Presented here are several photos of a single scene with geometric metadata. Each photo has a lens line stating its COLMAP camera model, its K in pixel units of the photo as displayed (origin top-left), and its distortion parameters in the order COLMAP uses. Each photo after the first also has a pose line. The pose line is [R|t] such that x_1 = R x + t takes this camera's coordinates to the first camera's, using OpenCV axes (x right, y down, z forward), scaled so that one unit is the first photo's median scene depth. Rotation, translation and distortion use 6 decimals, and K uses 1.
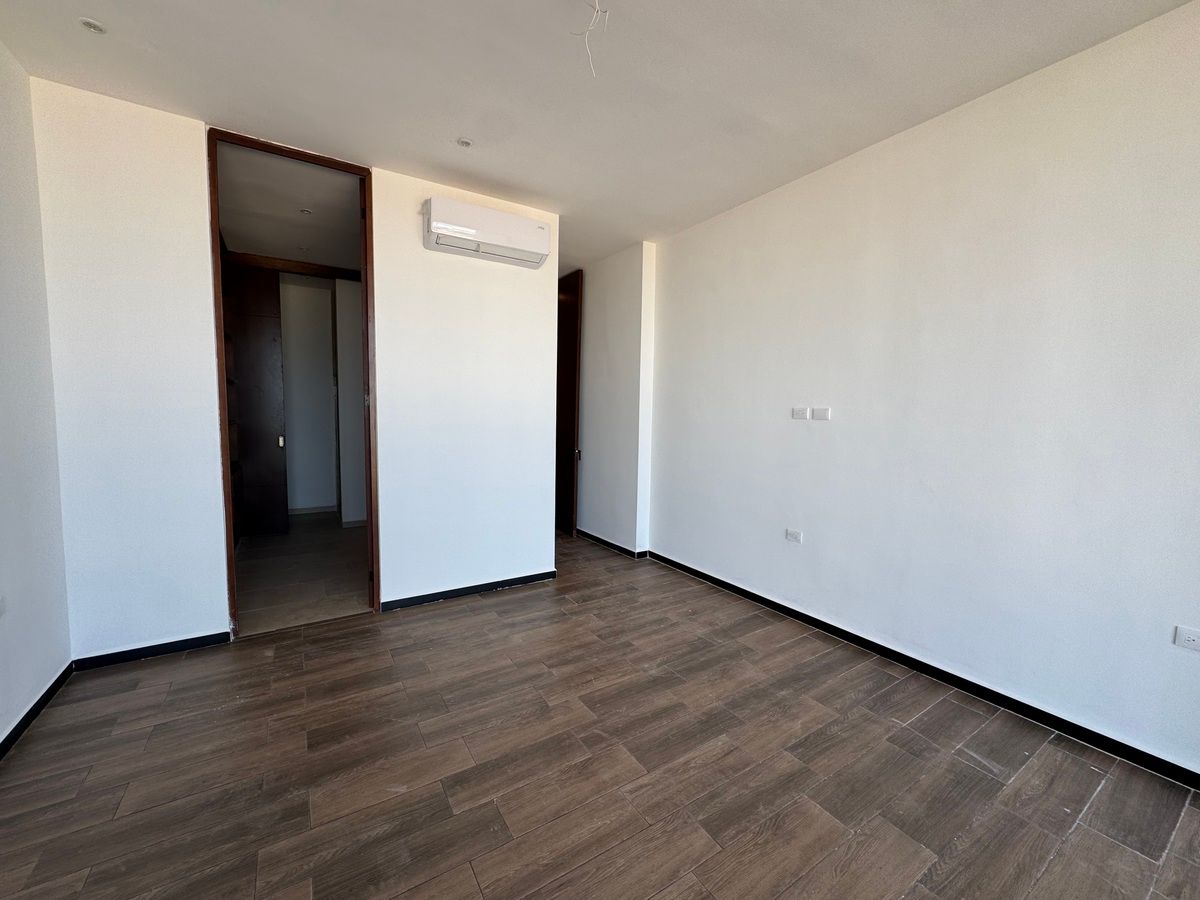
lens RADIAL K [[479.3, 0, 598.6], [0, 479.3, 449.1], [0, 0, 1]] dist [-0.002414, -0.000298]
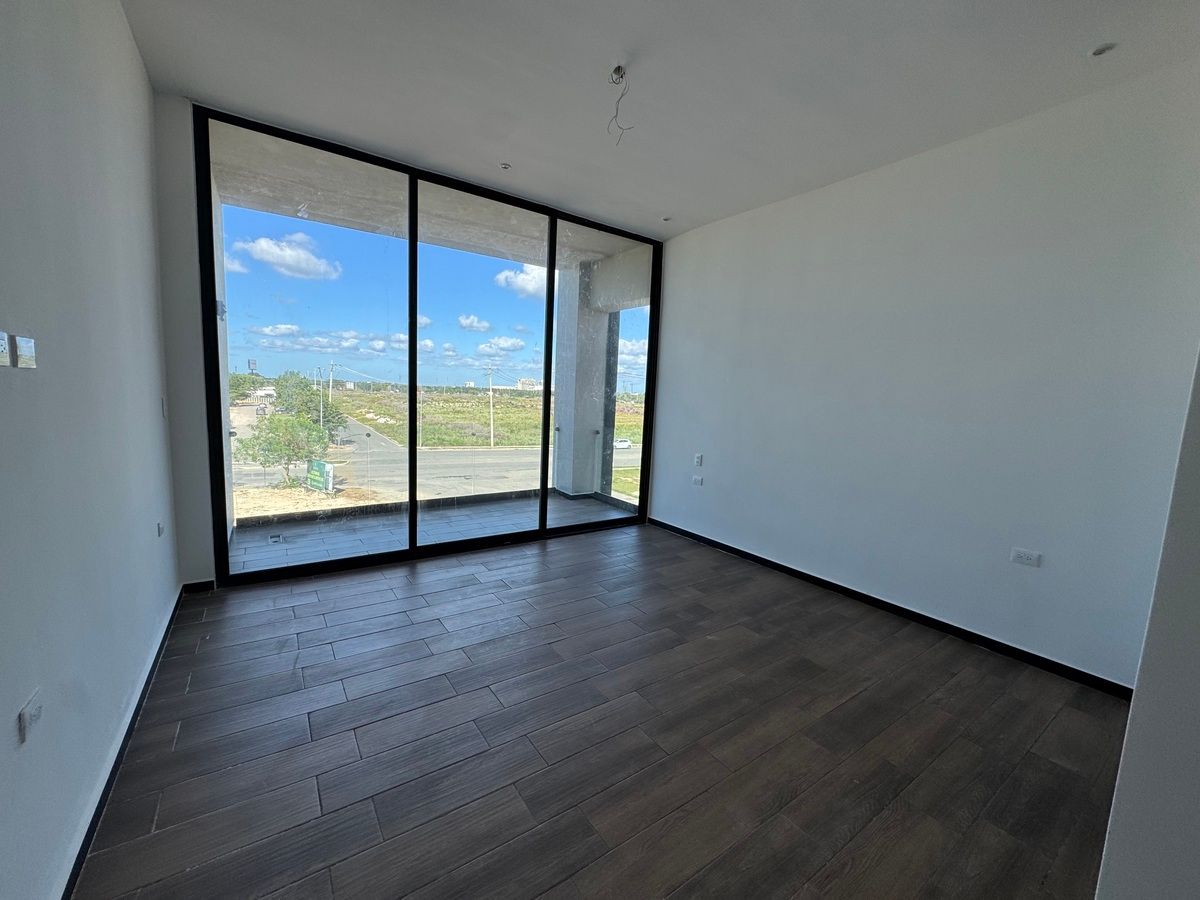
lens RADIAL K [[479.3, 0, 598.6], [0, 479.3, 449.1], [0, 0, 1]] dist [-0.002414, -0.000298]
pose [[-0.997358, -0.052160, -0.050553, 0.044362], [-0.061031, 0.979138, 0.193814, -0.120932], [0.039389, 0.196388, -0.979735, 1.631304]]
